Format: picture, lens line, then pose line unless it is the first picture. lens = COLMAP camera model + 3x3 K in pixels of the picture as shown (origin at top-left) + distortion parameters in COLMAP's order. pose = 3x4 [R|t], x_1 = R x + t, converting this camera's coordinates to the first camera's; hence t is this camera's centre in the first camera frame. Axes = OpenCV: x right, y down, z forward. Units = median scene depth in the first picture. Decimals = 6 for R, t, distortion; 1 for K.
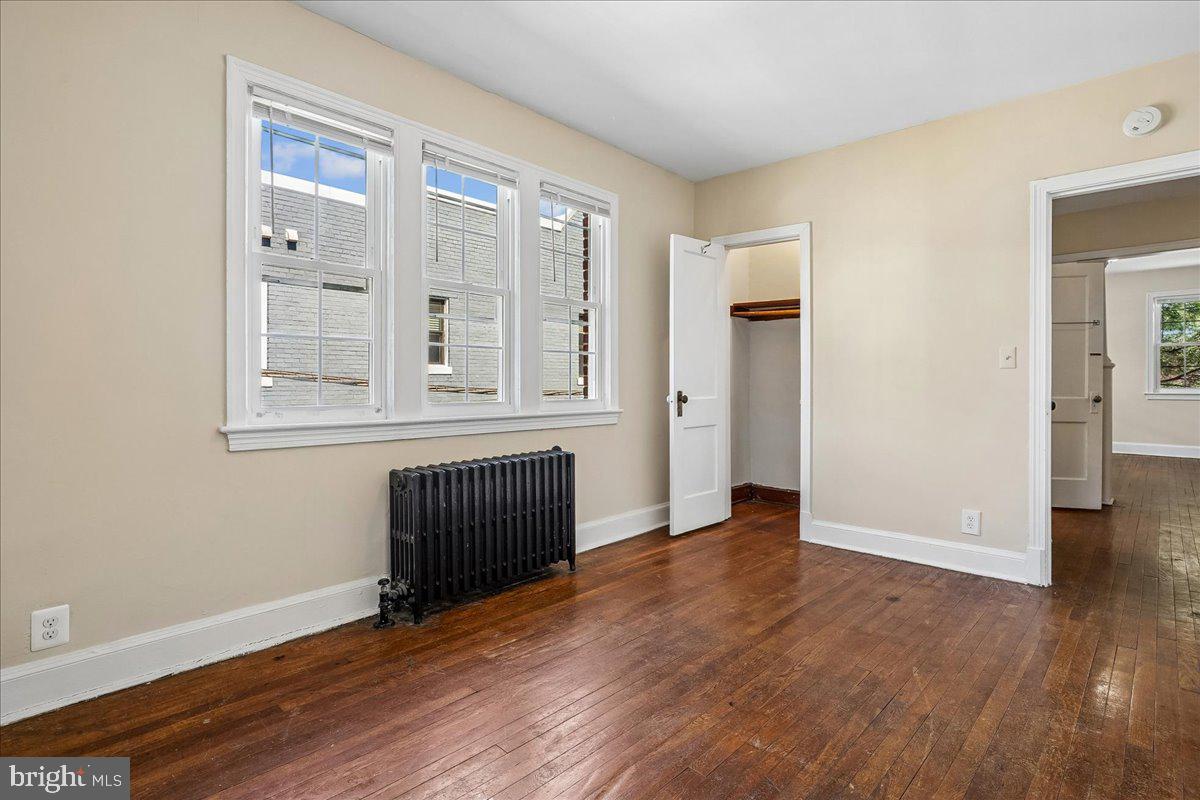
lens RADIAL K [[580.1, 0, 602.0], [0, 580.1, 389.0], [0, 0, 1]] dist [0.000794, 0.000315]
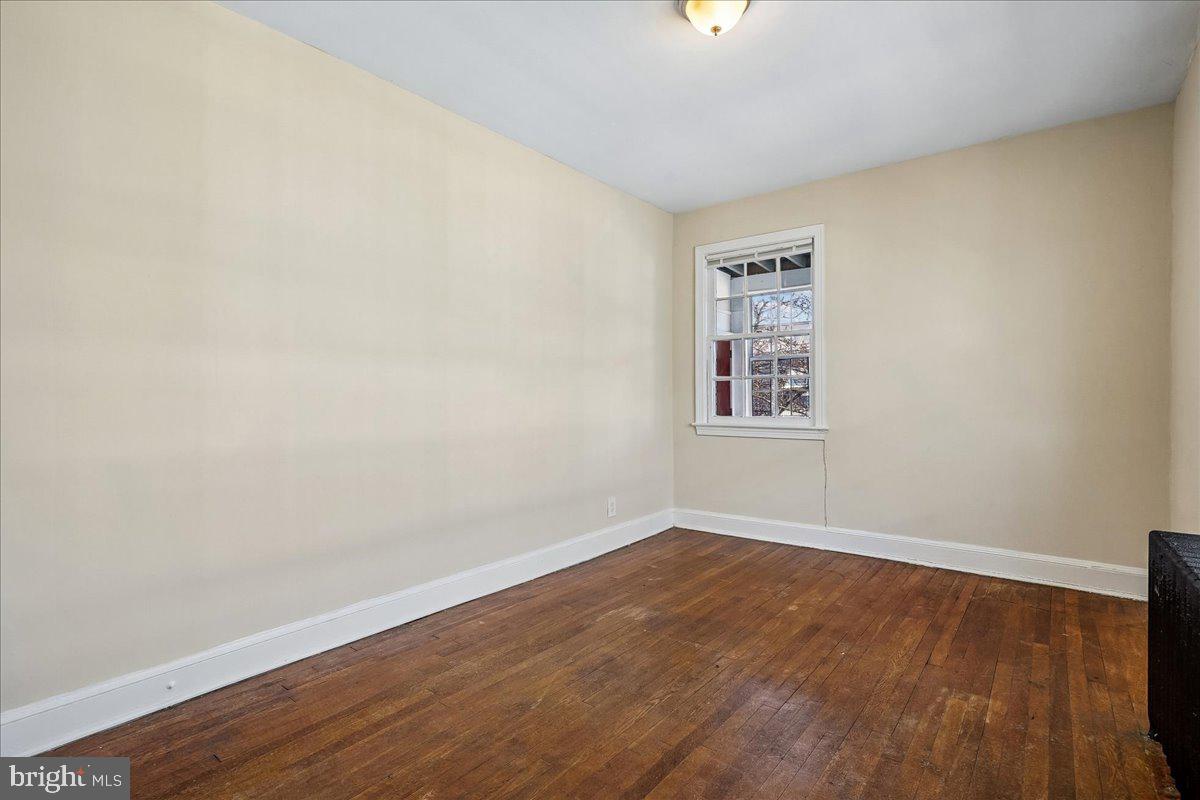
lens RADIAL K [[580.1, 0, 602.0], [0, 580.1, 389.0], [0, 0, 1]] dist [0.000794, 0.000315]
pose [[-0.995414, -0.001155, -0.095650, 0.521825], [-0.001345, 0.999997, 0.001923, -0.040590], [0.095648, 0.002043, -0.995413, 1.962375]]
